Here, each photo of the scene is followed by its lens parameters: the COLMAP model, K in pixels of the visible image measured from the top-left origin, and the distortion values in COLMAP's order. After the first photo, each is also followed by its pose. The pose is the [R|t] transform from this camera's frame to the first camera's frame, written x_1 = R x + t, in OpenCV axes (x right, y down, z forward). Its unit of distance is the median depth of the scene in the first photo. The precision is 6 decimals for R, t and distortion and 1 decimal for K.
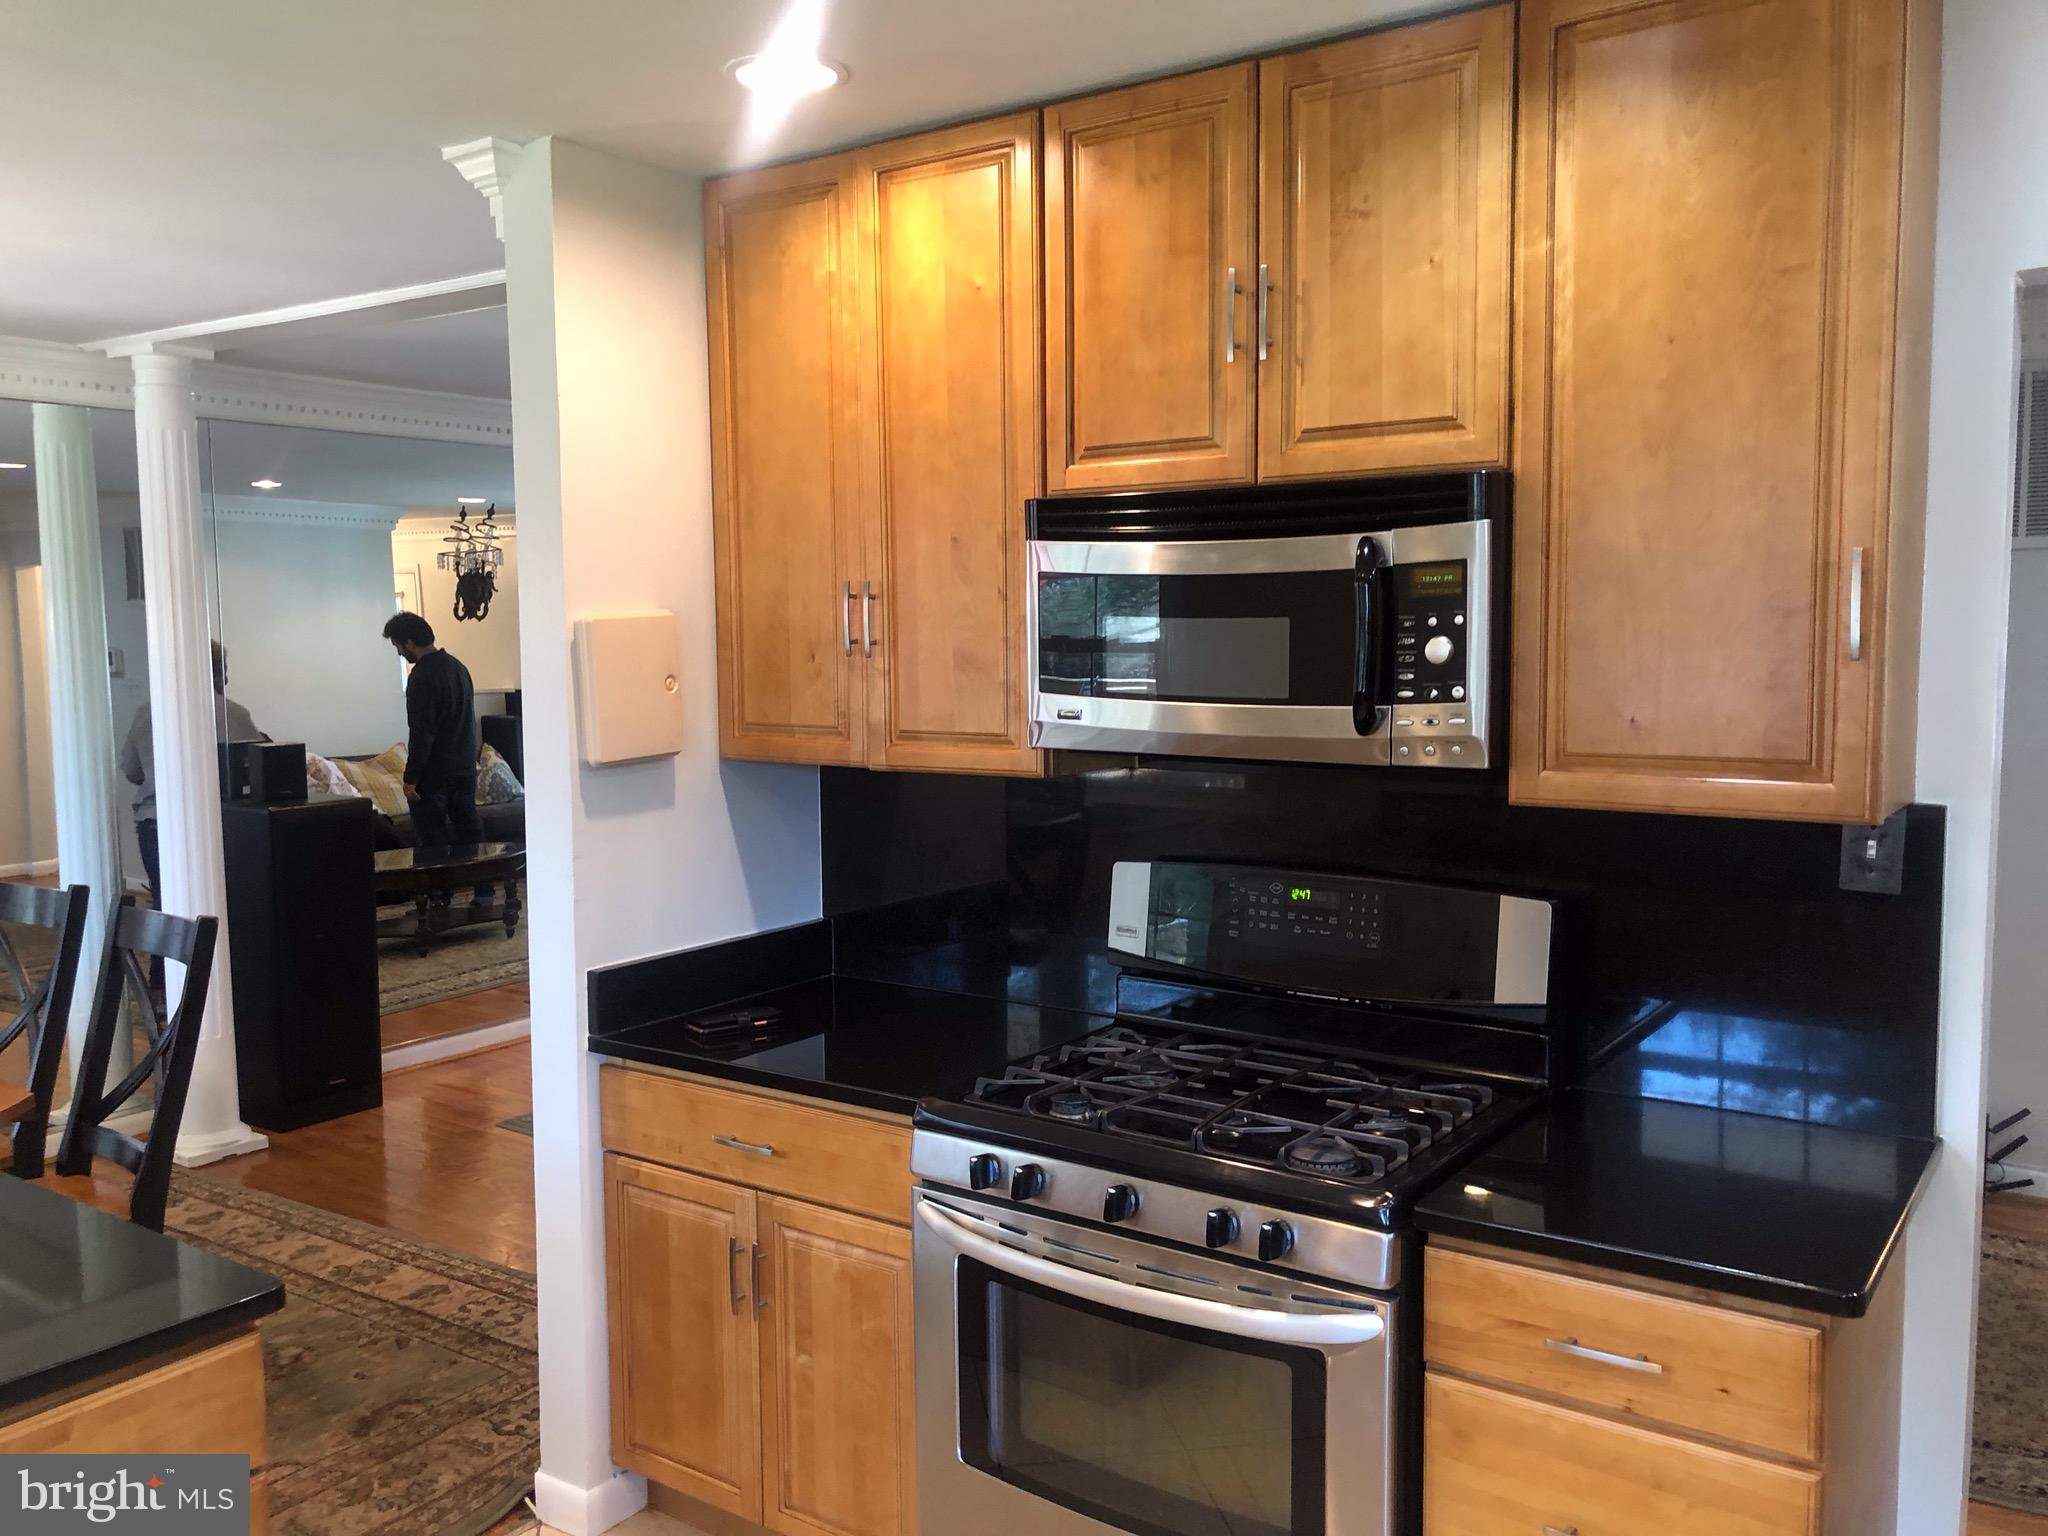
lens RADIAL K [[1674.0, 0, 1020.9], [0, 1674.0, 767.8], [0, 0, 1]] dist [0.032618, -0.034659]
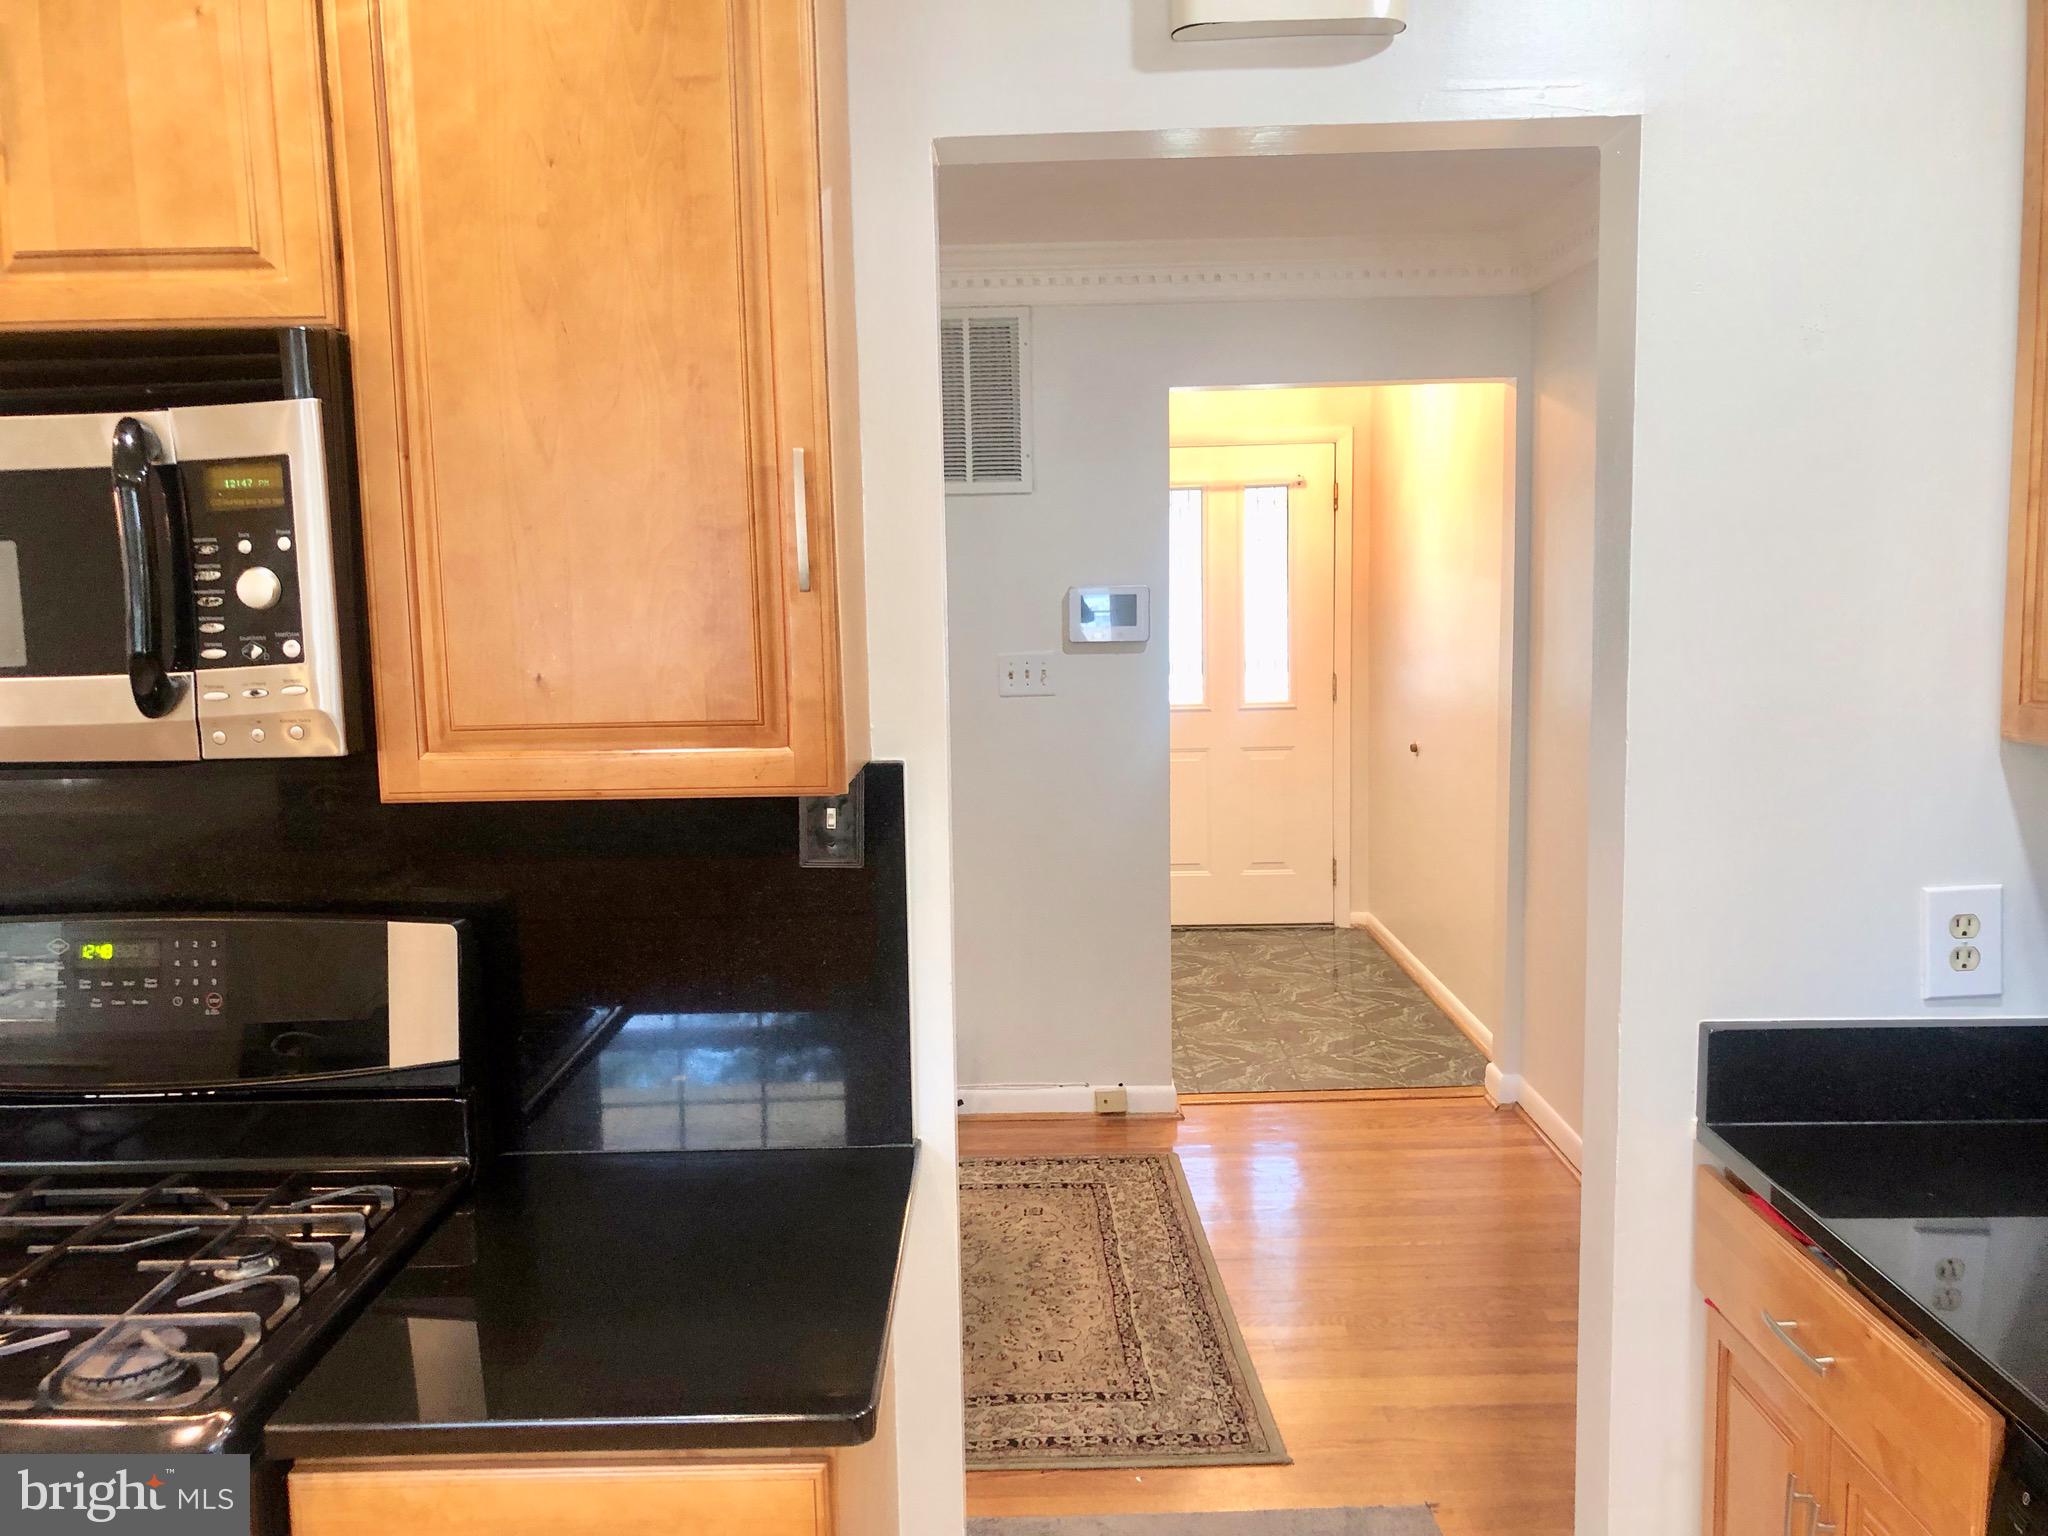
lens RADIAL K [[1674.0, 0, 1016.0], [0, 1674.0, 778.1], [0, 0, 1]] dist [0.032618, -0.034659]
pose [[0.821145, -0.076485, 0.565572, 0.108481], [0.060404, 0.997060, 0.047137, -0.006380], [-0.567514, -0.004543, 0.823351, 0.256420]]
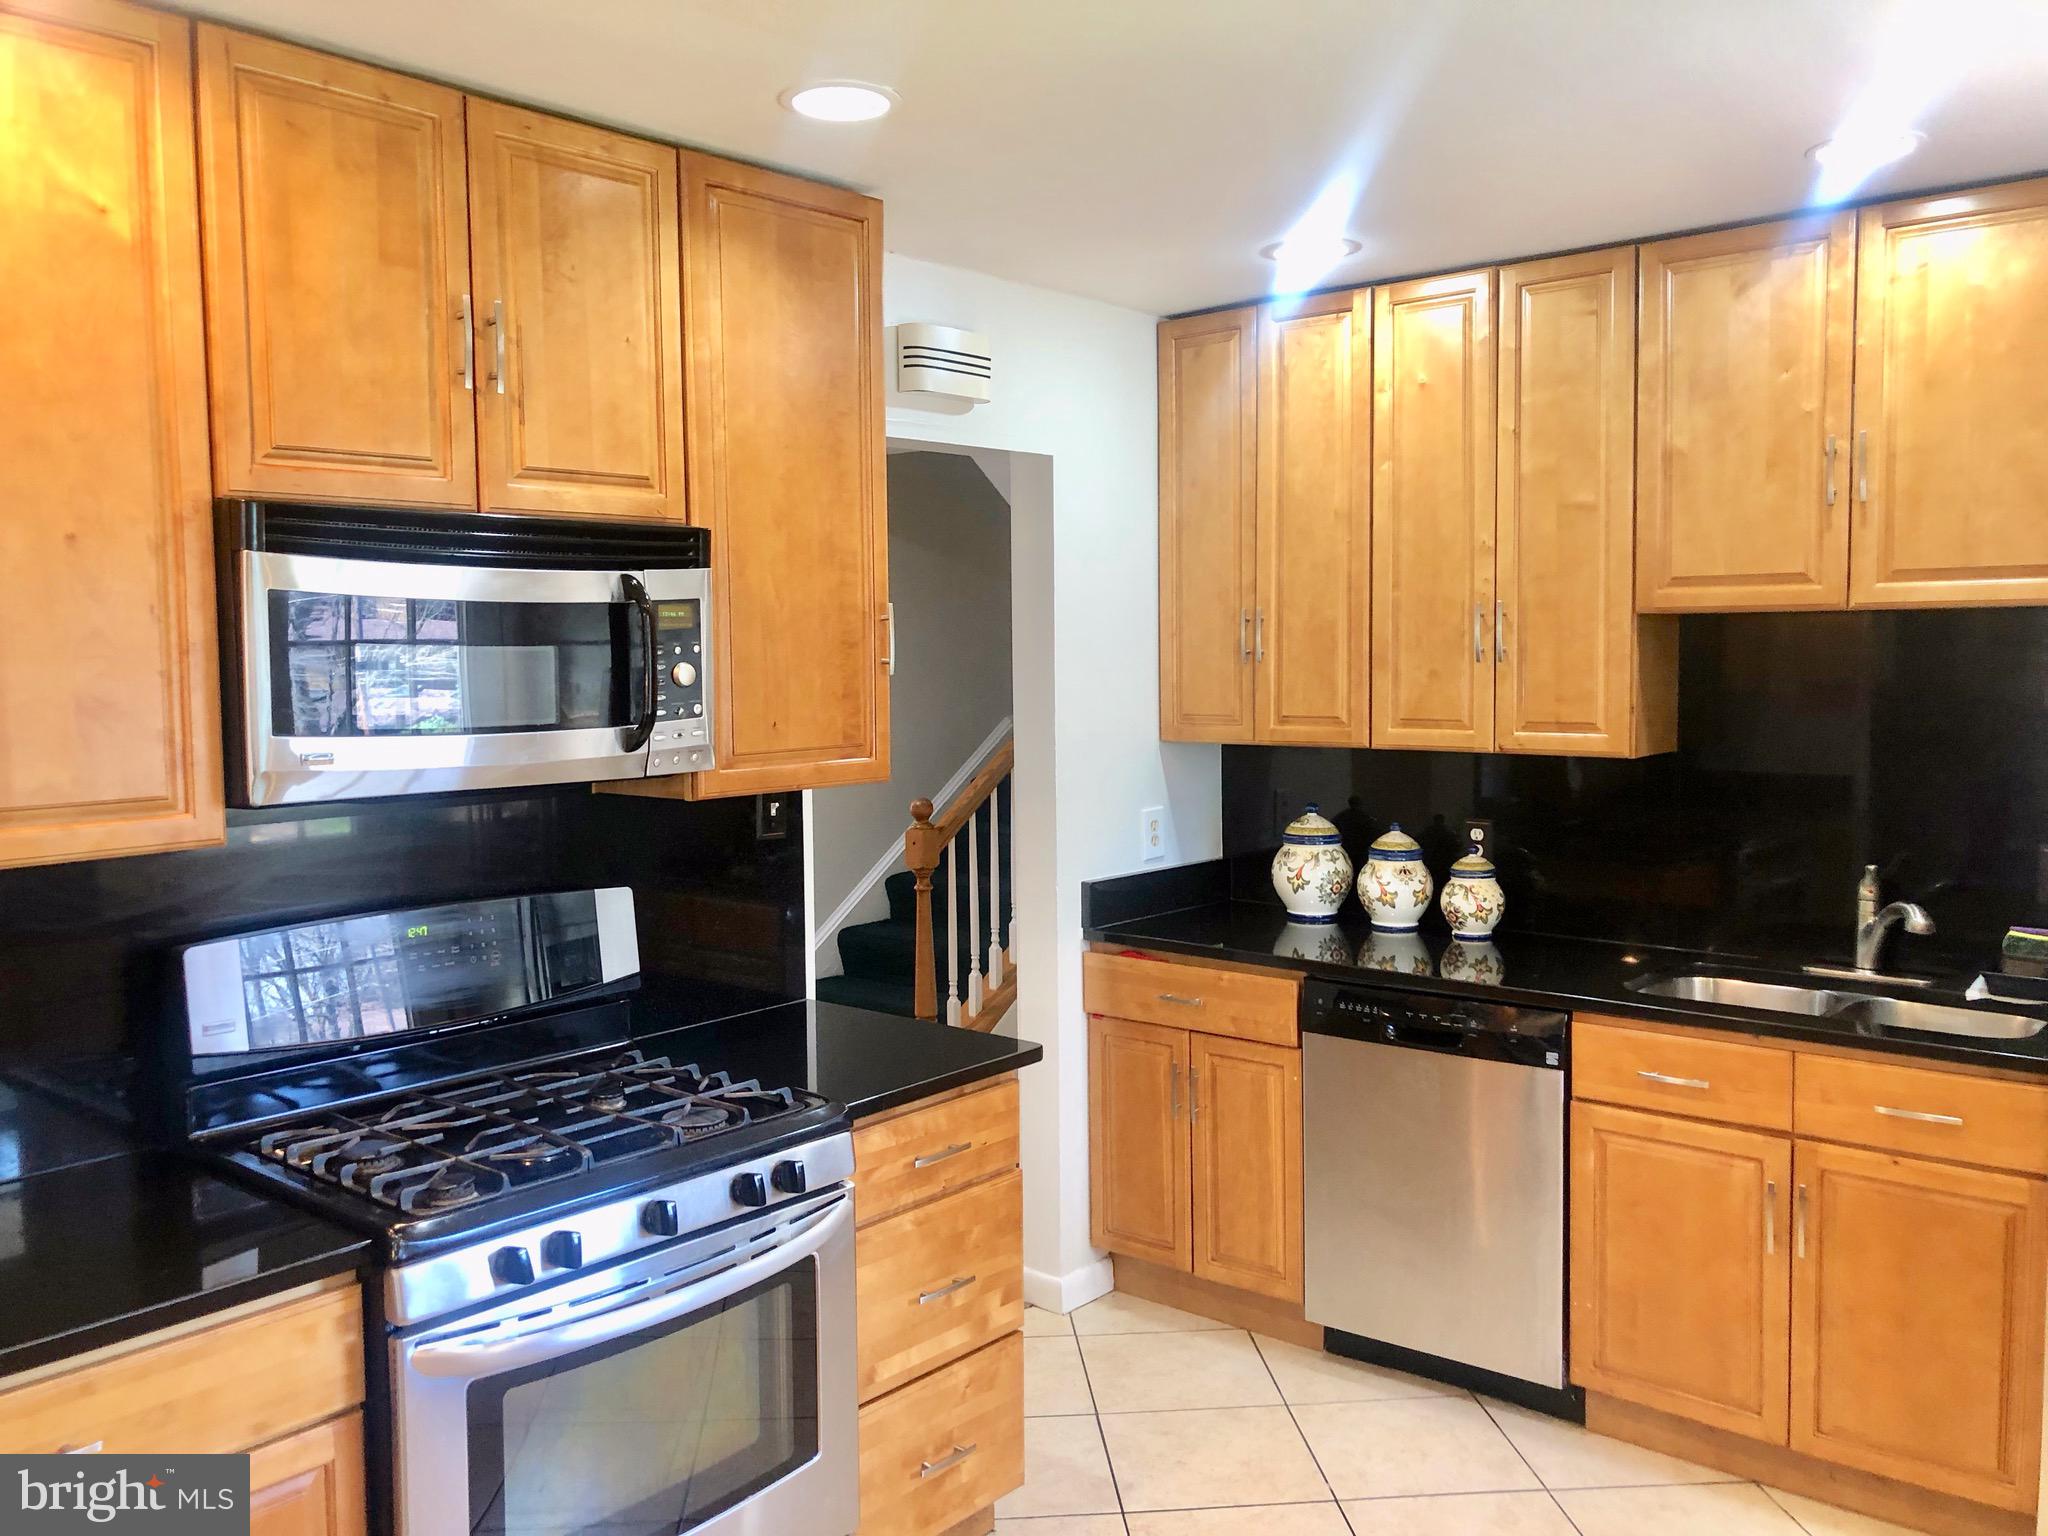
lens RADIAL K [[1674.0, 0, 1017.4], [0, 1674.0, 756.2], [0, 0, 1]] dist [0.032618, -0.034659]
pose [[0.086386, -0.056958, 0.994632, -0.913014], [0.095975, 0.994197, 0.048597, -0.047527], [-0.991628, 0.091261, 0.091351, 0.661382]]
